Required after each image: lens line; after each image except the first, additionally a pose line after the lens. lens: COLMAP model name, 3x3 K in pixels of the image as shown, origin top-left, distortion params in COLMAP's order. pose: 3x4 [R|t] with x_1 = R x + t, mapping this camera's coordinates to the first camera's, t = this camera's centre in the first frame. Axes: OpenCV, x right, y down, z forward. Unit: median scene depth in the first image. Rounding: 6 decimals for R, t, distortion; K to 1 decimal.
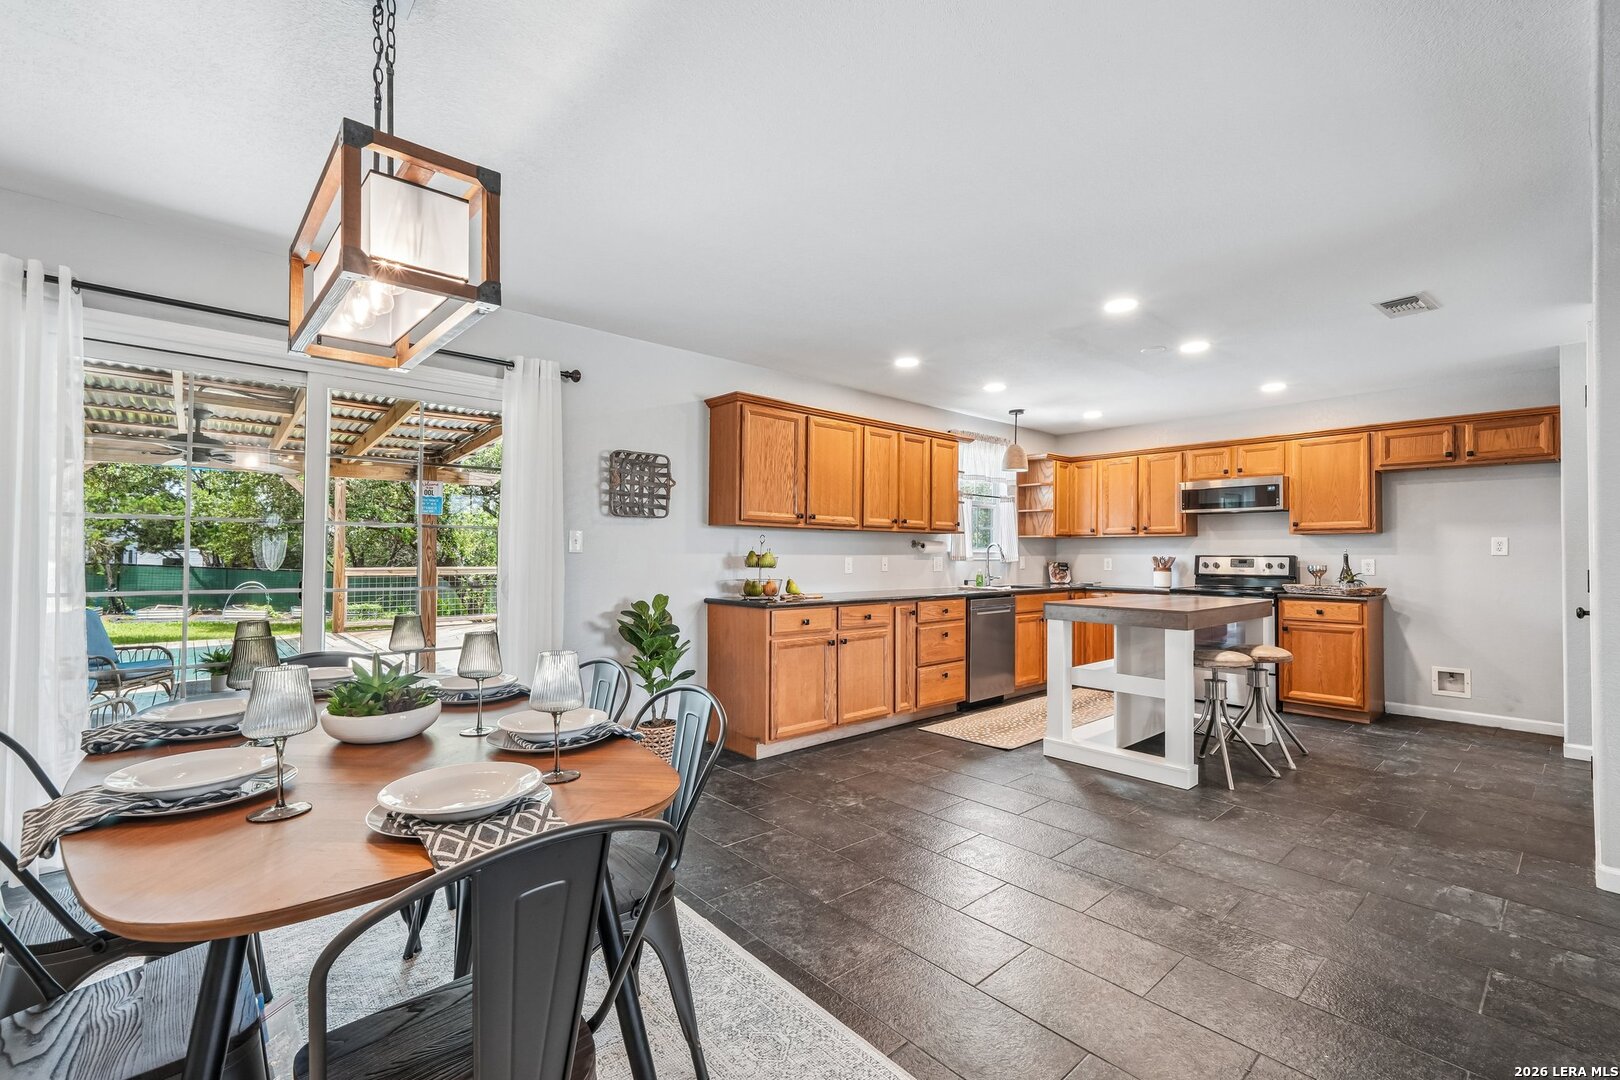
lens RADIAL K [[700.6, 0, 803.3], [0, 700.6, 541.4], [0, 0, 1]] dist [-0.000819, -0.000654]
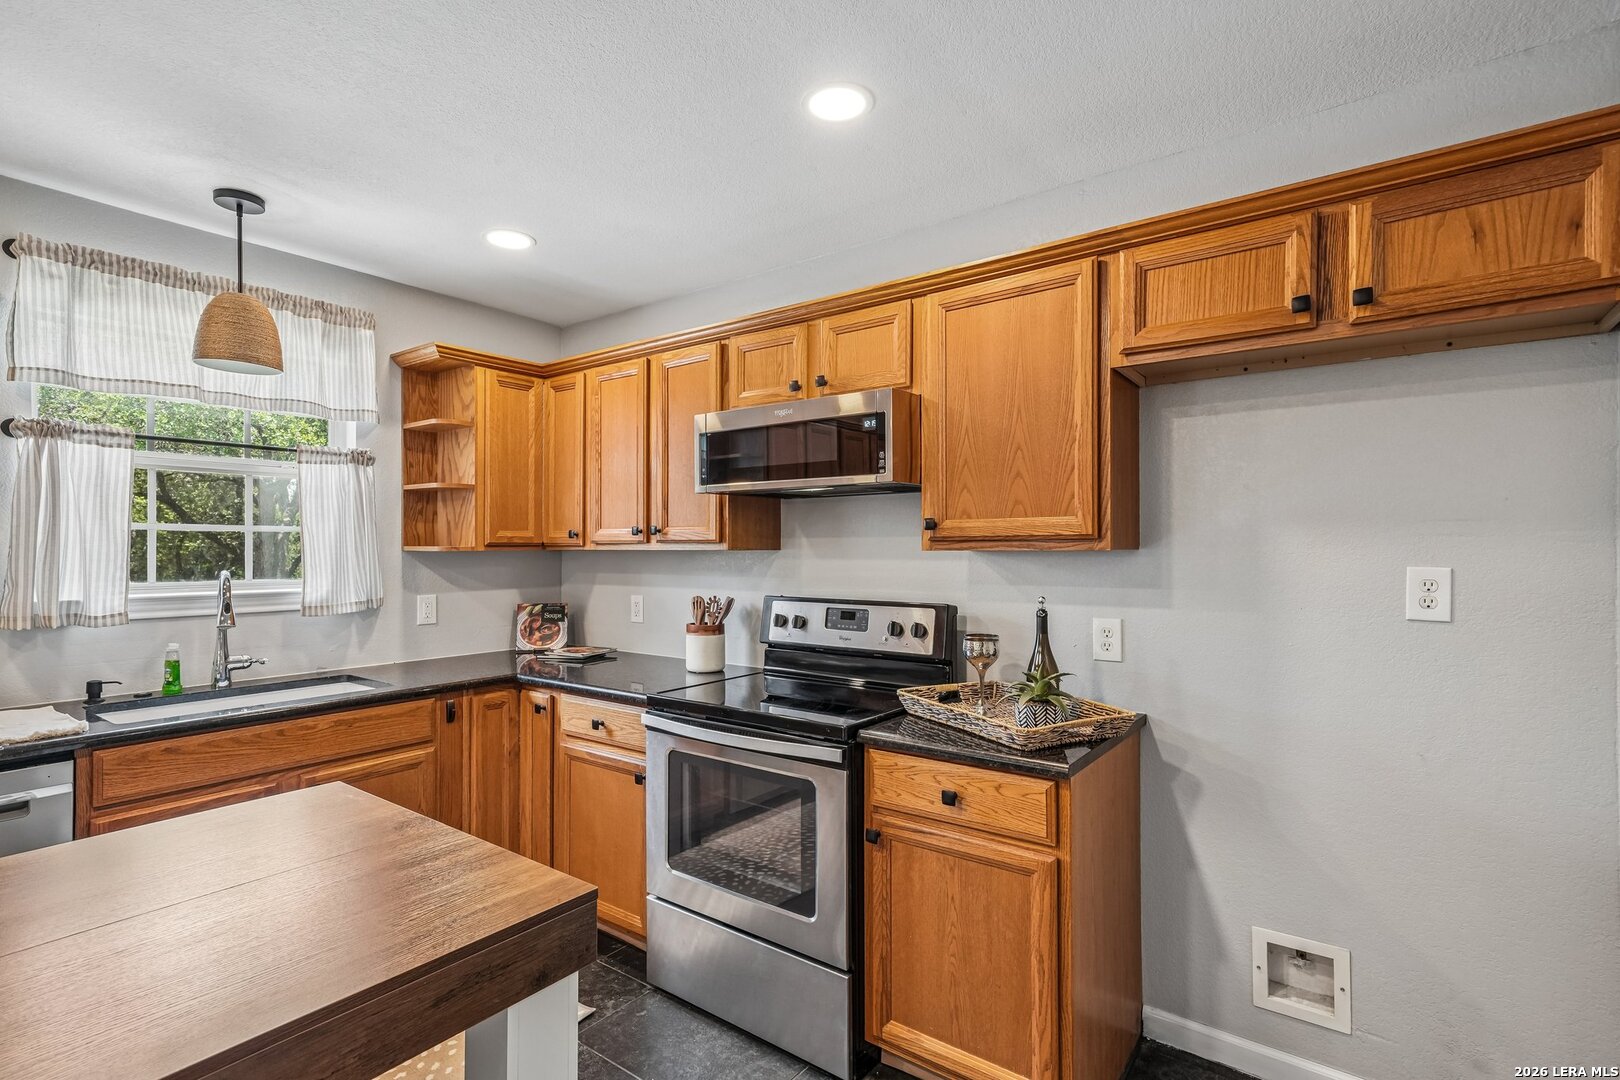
lens RADIAL K [[759.6, 0, 814.6], [0, 759.6, 540.8], [0, 0, 1]] dist [0.001814, 0.001103]
pose [[0.979935, -0.001528, 0.199310, 0.577809], [-0.000124, 0.999966, 0.008273, -0.019480], [-0.199316, -0.008132, 0.979902, 0.639084]]
